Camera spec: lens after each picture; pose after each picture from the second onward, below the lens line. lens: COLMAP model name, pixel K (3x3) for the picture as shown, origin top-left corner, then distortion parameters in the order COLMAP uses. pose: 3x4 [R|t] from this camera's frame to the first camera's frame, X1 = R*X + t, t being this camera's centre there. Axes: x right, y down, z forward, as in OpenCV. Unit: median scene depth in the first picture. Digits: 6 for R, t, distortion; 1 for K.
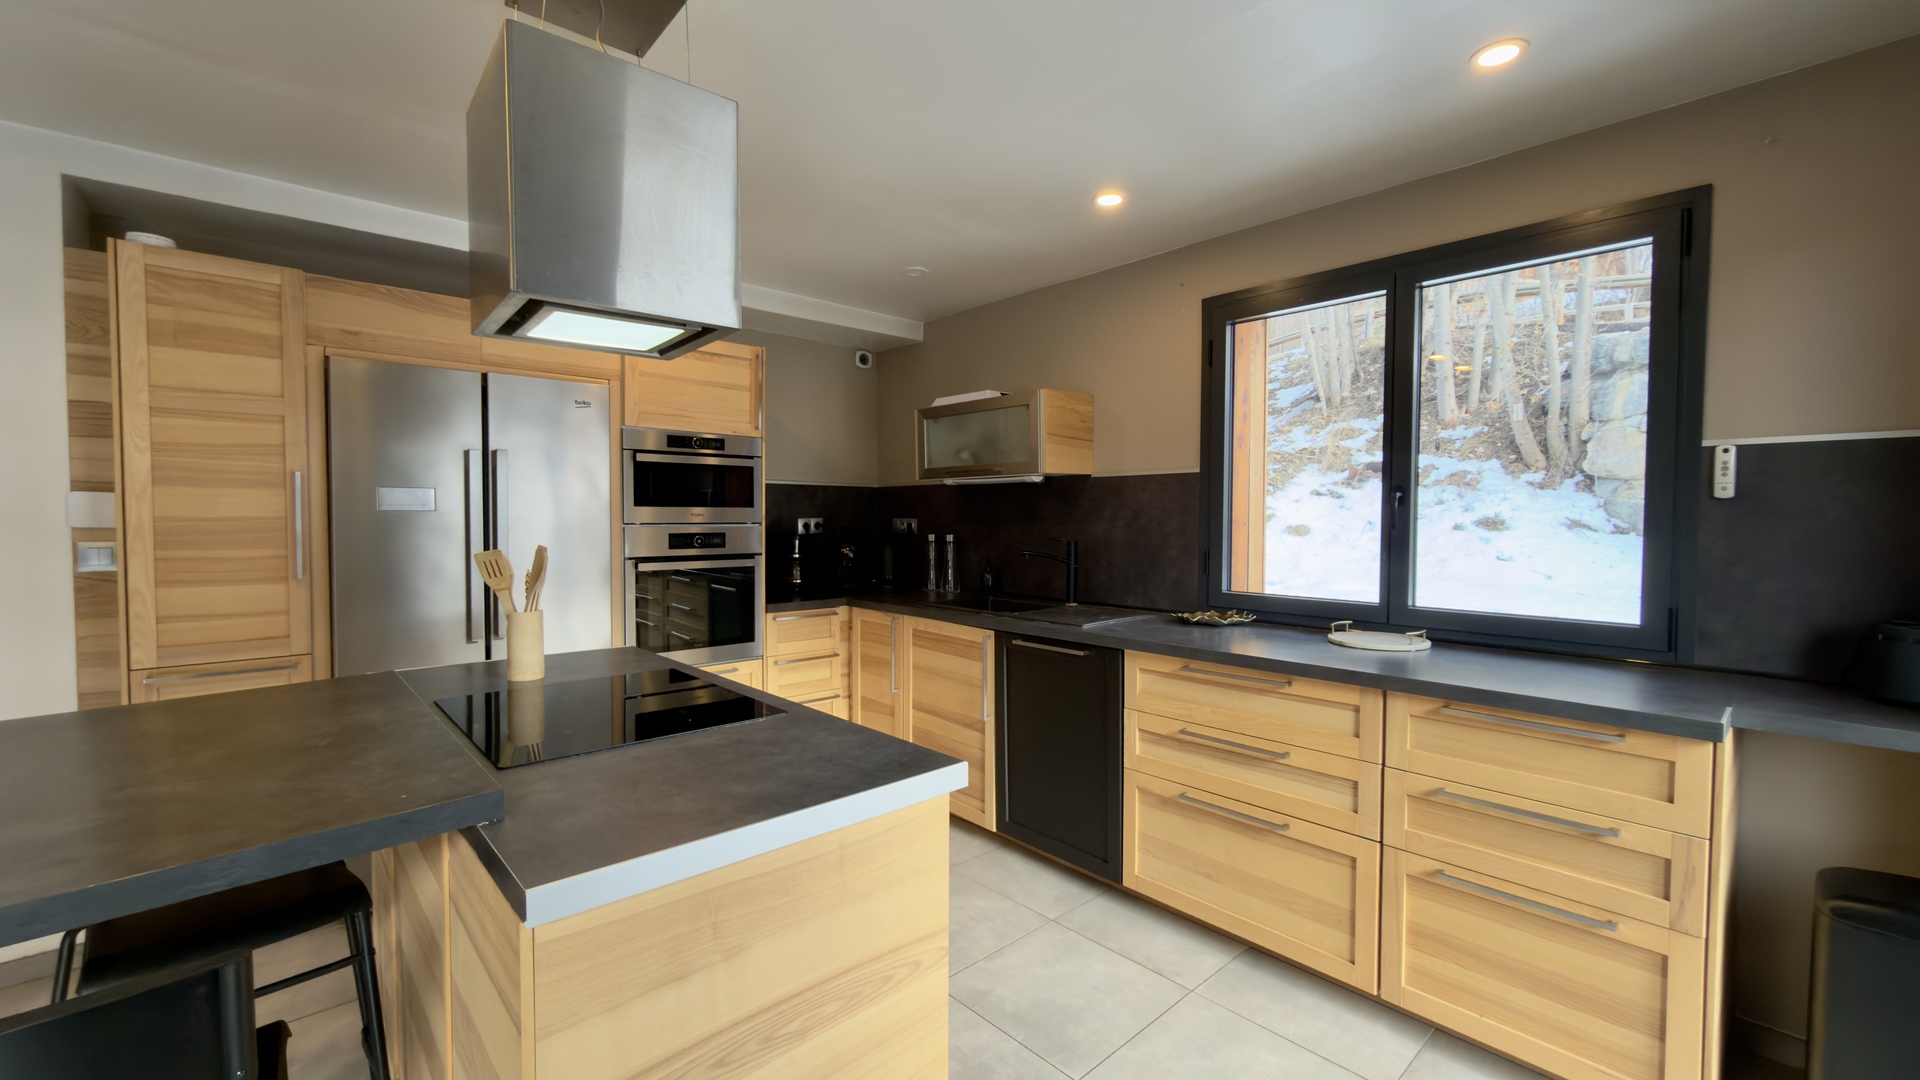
lens RADIAL K [[766.6, 0, 954.4], [0, 766.6, 540.2], [0, 0, 1]] dist [0.000735, 0.000045]
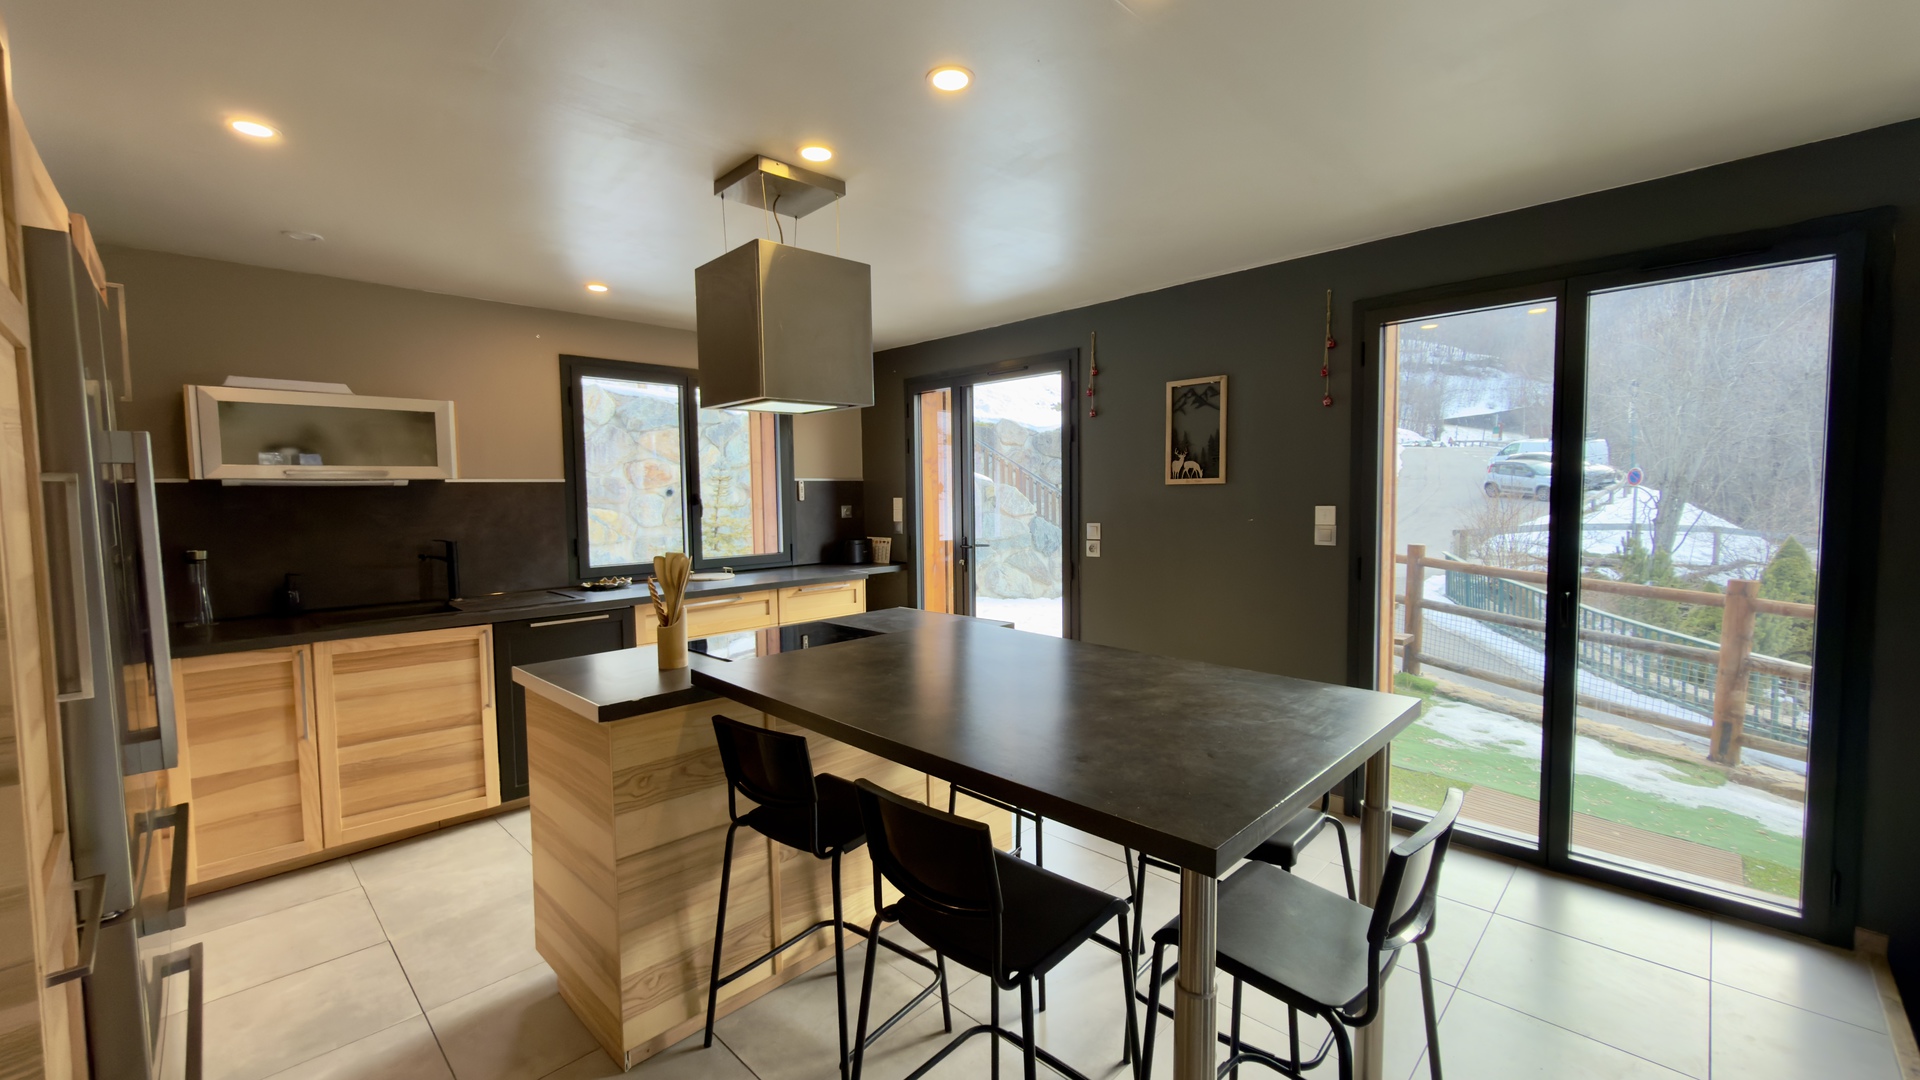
lens RADIAL K [[766.6, 0, 957.3], [0, 766.6, 540.9], [0, 0, 1]] dist [0.000735, 0.000045]
pose [[-0.056316, -0.059136, 0.996660, -1.091489], [0.051497, 0.996744, 0.062050, -0.034222], [-0.997084, 0.054820, -0.053087, 0.396500]]
